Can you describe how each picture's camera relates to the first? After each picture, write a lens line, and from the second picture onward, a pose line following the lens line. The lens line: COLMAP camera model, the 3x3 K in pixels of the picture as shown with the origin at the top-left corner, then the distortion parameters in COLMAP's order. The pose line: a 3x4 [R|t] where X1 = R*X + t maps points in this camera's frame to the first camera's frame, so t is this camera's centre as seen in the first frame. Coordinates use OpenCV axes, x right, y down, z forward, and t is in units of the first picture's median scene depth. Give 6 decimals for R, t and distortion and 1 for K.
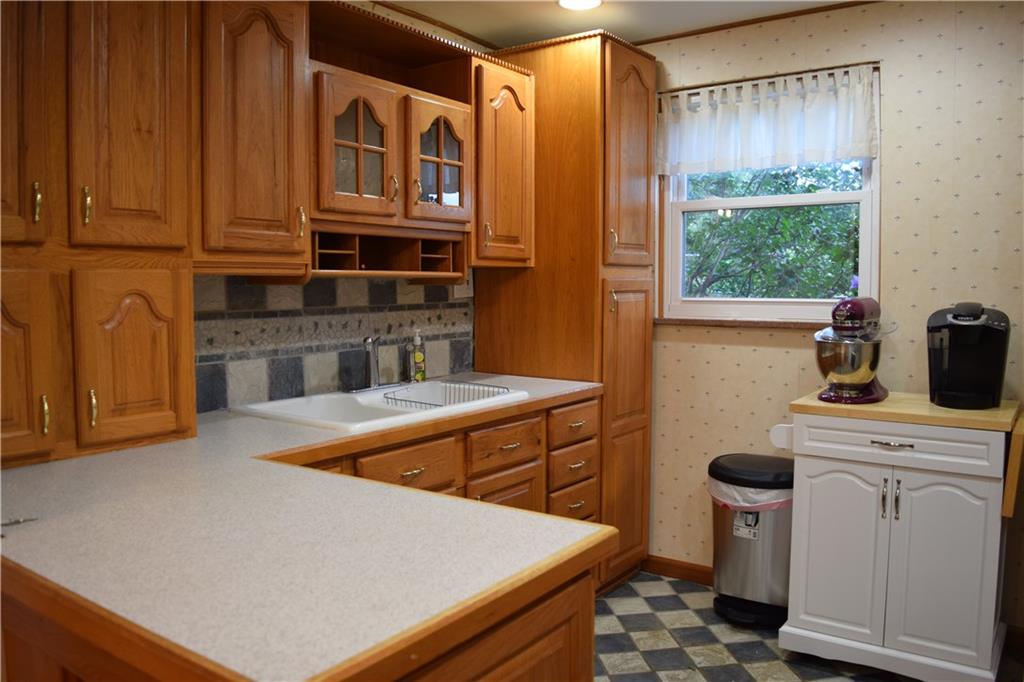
lens RADIAL K [[802.1, 0, 512.0], [0, 802.1, 341.0], [0, 0, 1]] dist [-0.096852, 0.022594]
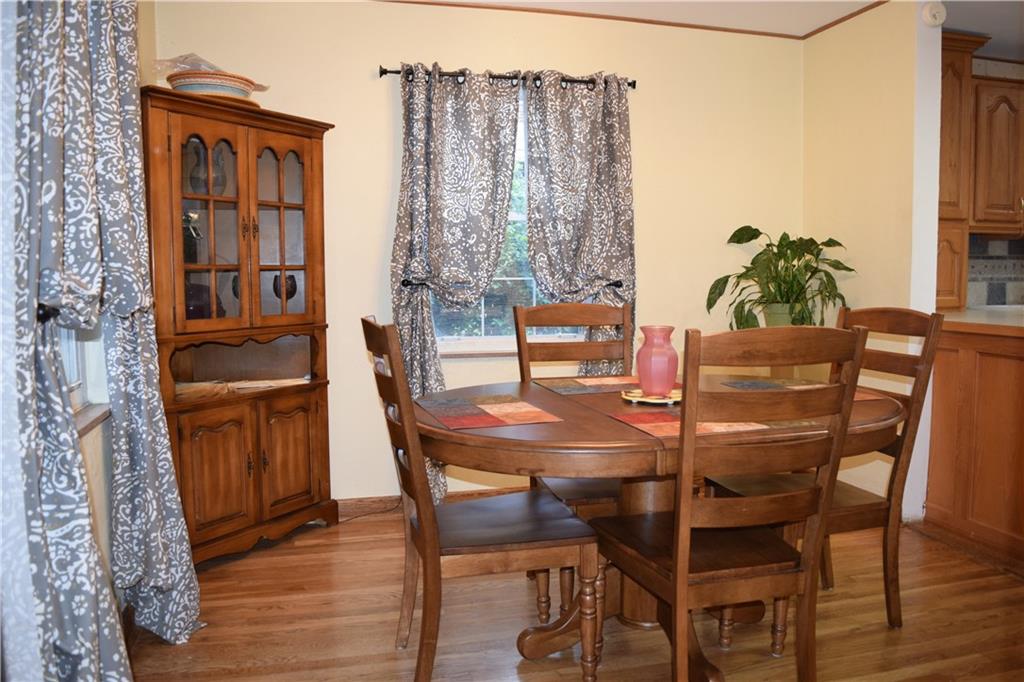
lens RADIAL K [[802.1, 0, 512.0], [0, 802.1, 341.0], [0, 0, 1]] dist [-0.096852, 0.022594]
pose [[0.771886, 0.050213, -0.633775, -0.019711], [-0.039963, 0.998737, 0.030457, 0.141803], [0.634504, 0.001818, 0.772918, -1.017163]]
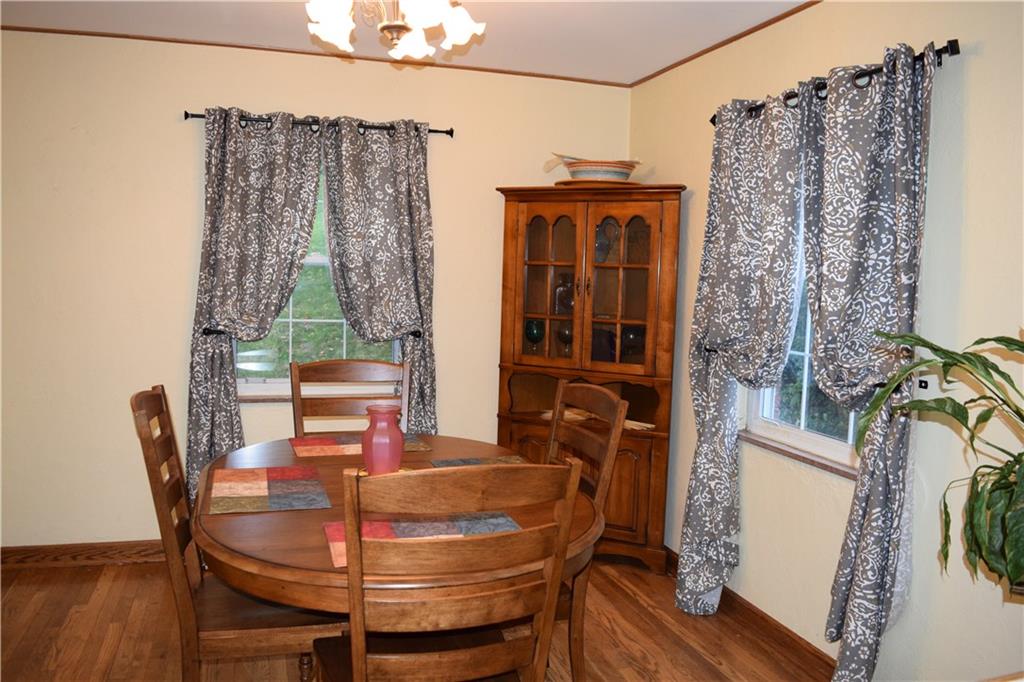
lens RADIAL K [[802.1, 0, 512.0], [0, 802.1, 341.0], [0, 0, 1]] dist [-0.096852, 0.022594]
pose [[-0.590046, 0.049711, -0.805838, 0.153196], [-0.087805, 0.988232, 0.125255, -0.047351], [0.802581, 0.144662, -0.578737, 0.389242]]
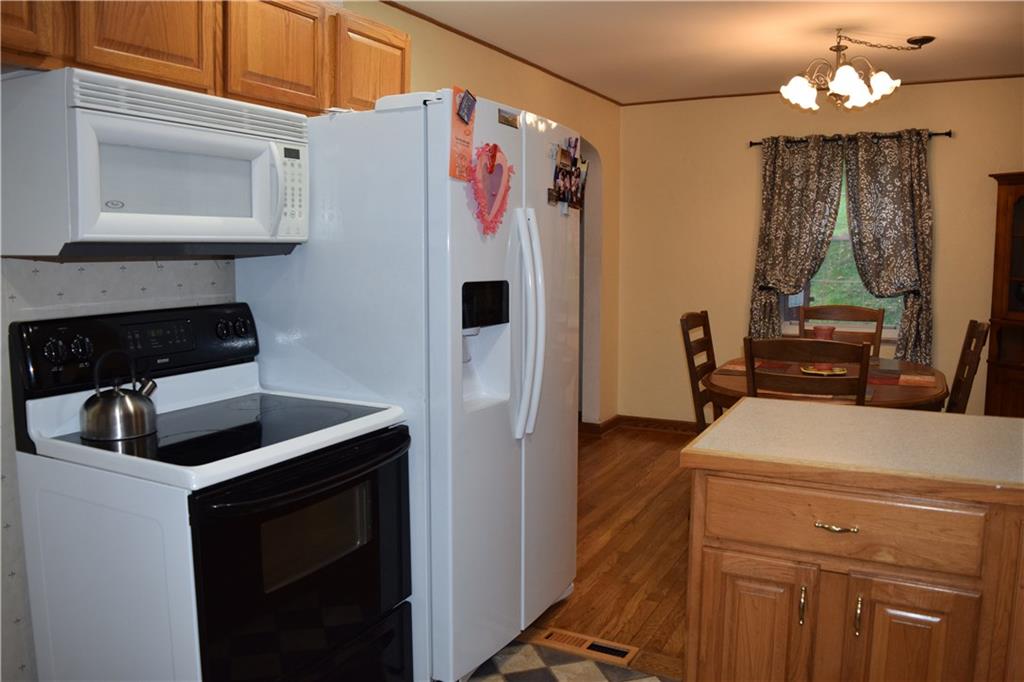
lens RADIAL K [[802.1, 0, 512.0], [0, 802.1, 341.0], [0, 0, 1]] dist [-0.096852, 0.022594]
pose [[-0.989177, 0.024157, -0.144726, 0.298149], [-0.003894, 0.981685, 0.190473, -0.098530], [0.146677, 0.188975, -0.970966, 1.083849]]
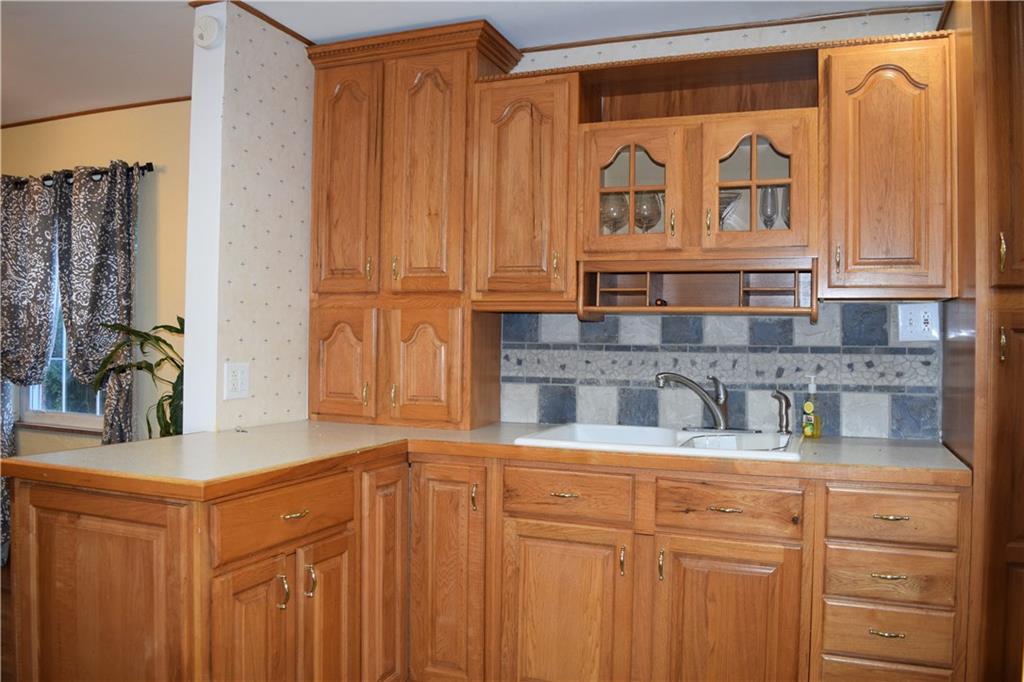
lens RADIAL K [[802.1, 0, 512.0], [0, 802.1, 341.0], [0, 0, 1]] dist [-0.096852, 0.022594]
pose [[0.244590, 0.003365, -0.969621, 0.742502], [-0.085341, 0.996188, -0.018070, -0.009774], [0.965864, 0.087168, 0.243945, 0.563314]]
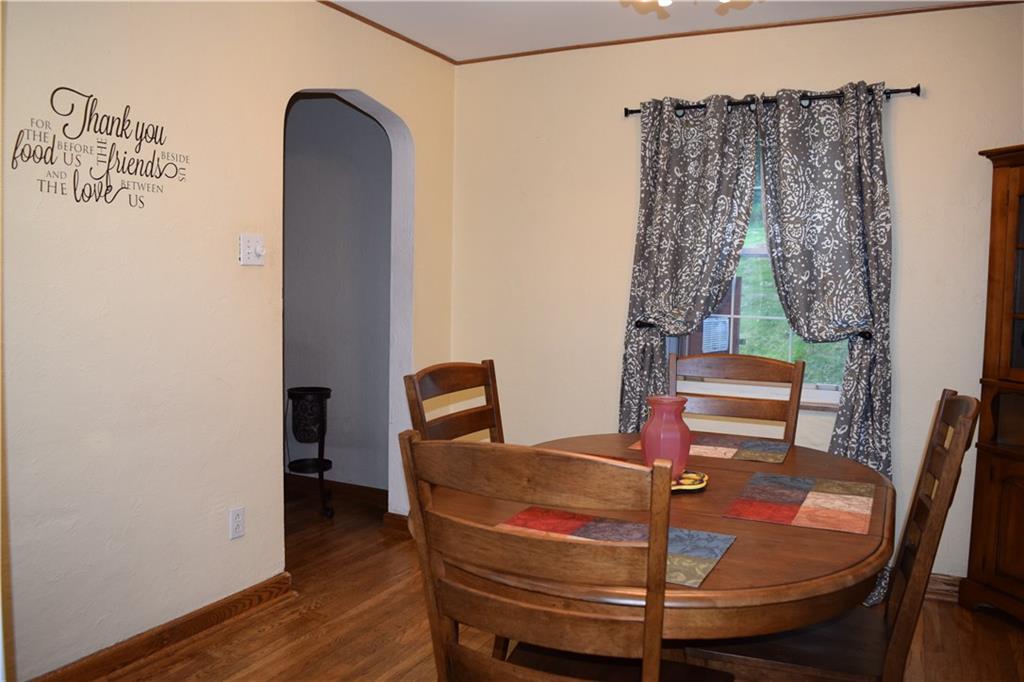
lens RADIAL K [[802.1, 0, 512.0], [0, 802.1, 341.0], [0, 0, 1]] dist [-0.096852, 0.022594]
pose [[-0.988062, -0.003098, -0.154025, -0.199521], [-0.026060, 0.988751, 0.147286, -0.016188], [0.151836, 0.149541, -0.977028, 0.496324]]
